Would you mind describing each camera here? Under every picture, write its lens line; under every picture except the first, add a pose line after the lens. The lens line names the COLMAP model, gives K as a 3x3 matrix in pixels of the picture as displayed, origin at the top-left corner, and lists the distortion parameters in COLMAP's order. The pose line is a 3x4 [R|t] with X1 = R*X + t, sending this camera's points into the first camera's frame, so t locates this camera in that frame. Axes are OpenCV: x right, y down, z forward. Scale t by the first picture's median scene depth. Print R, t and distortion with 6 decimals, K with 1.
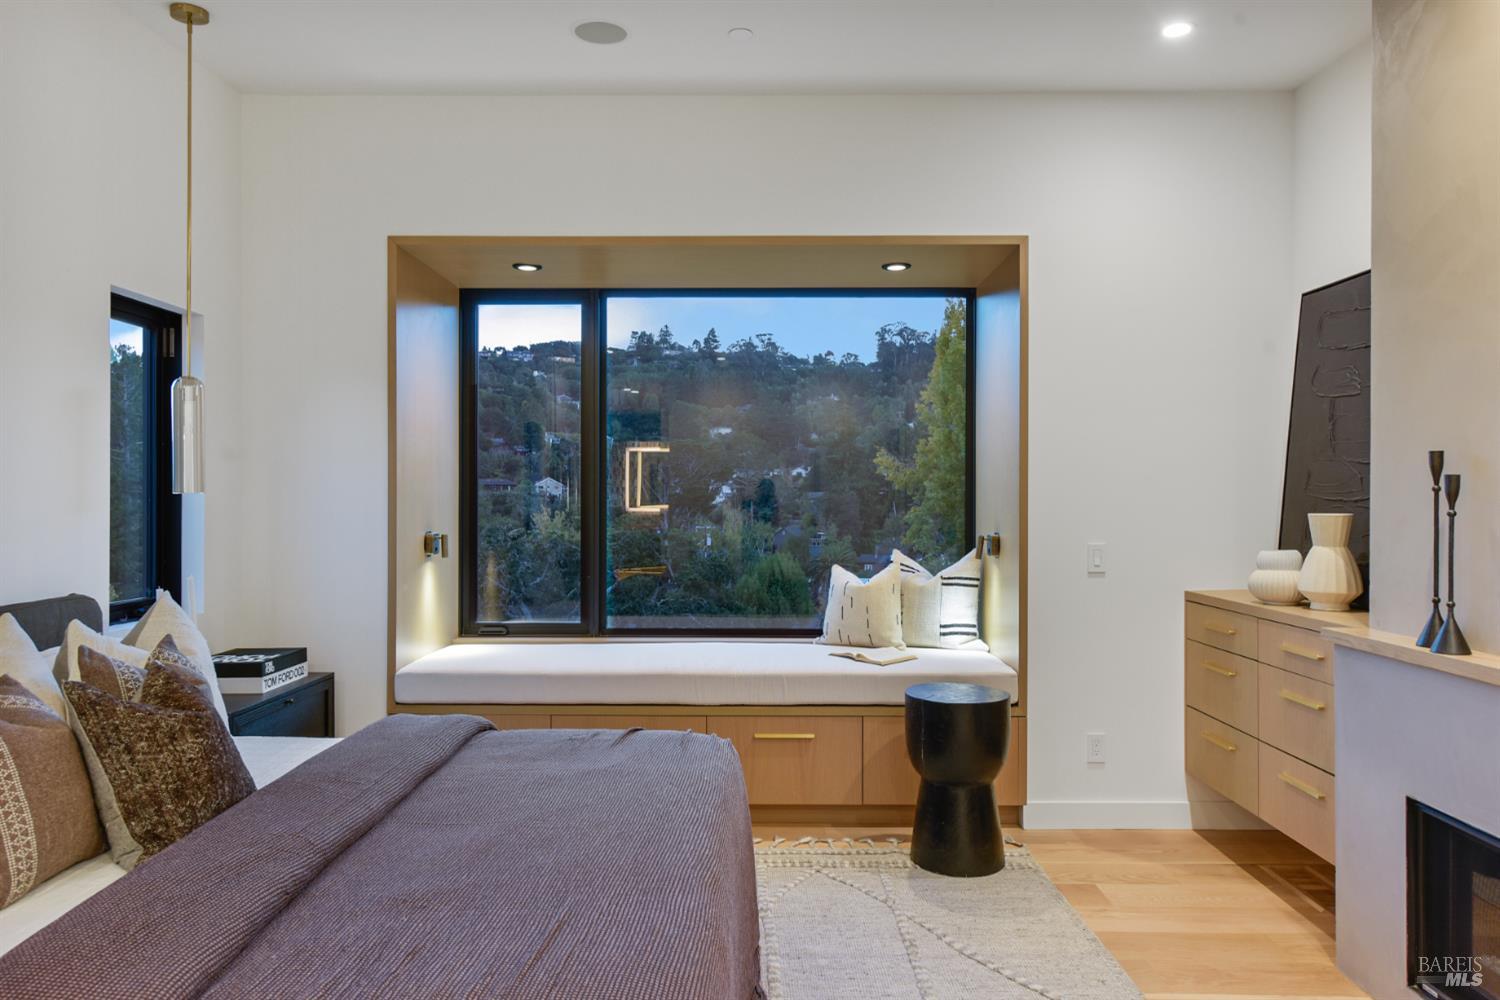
lens RADIAL K [[1012.8, 0, 751.2], [0, 1012.8, 498.6], [0, 0, 1]] dist [0.012222, -0.003457]
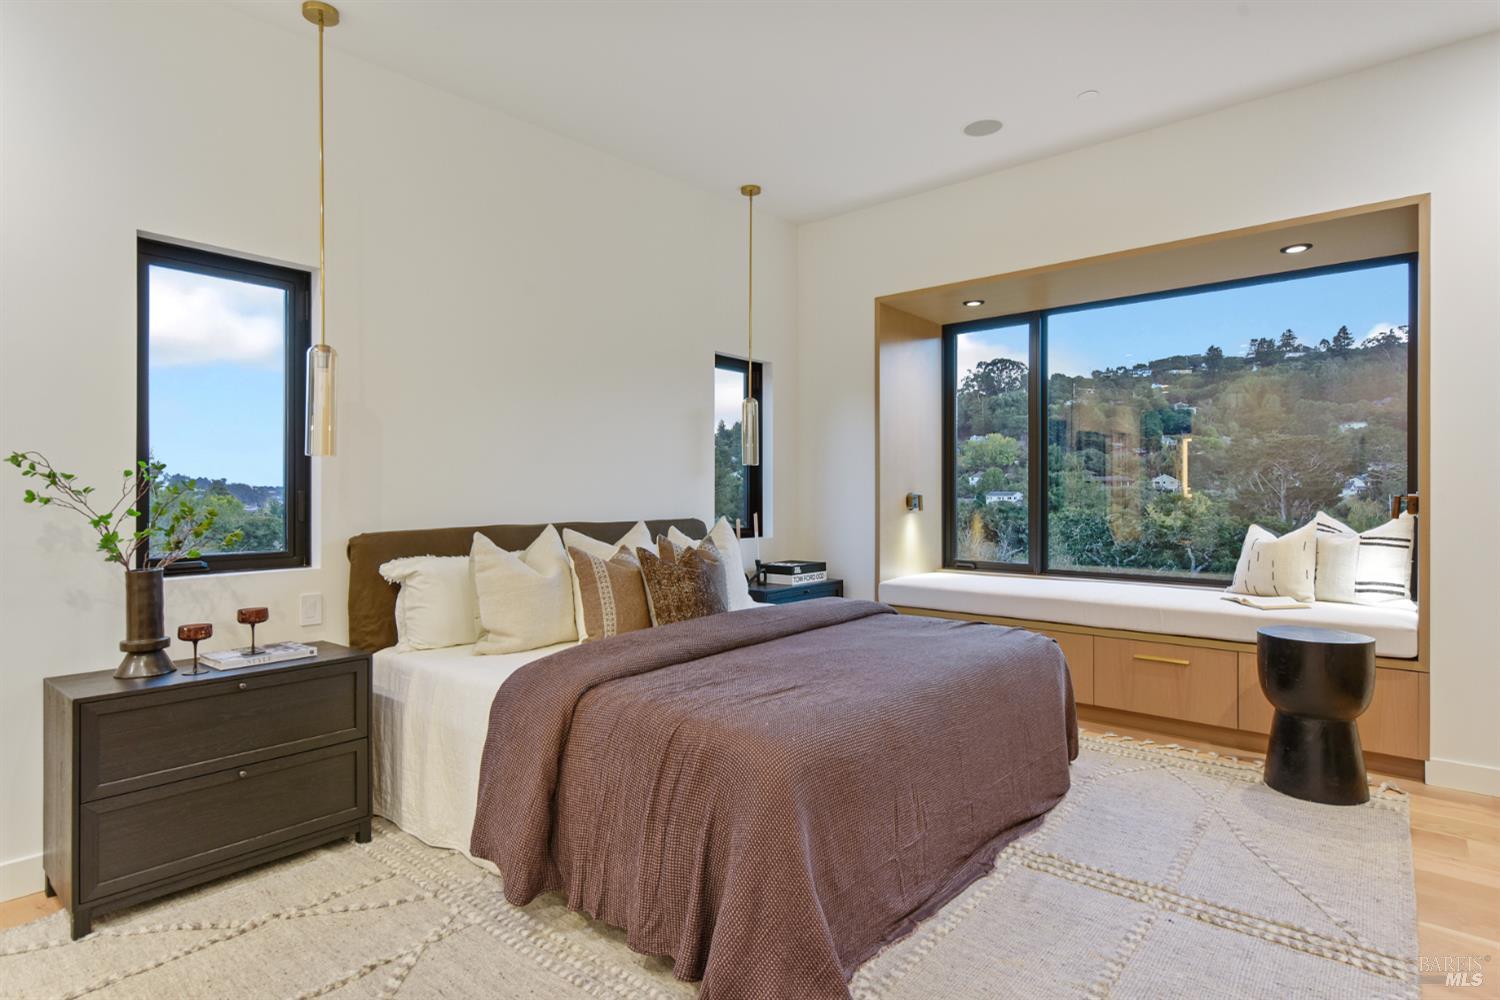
lens RADIAL K [[791.6, 0, 748.5], [0, 791.6, 498.4], [0, 0, 1]] dist [0.003702, -0.001986]
pose [[0.761458, 0.000836, -0.648214, 0.247674], [0.001201, 0.999996, 0.002701, 0.036799], [0.648213, -0.002835, 0.761453, -0.029996]]
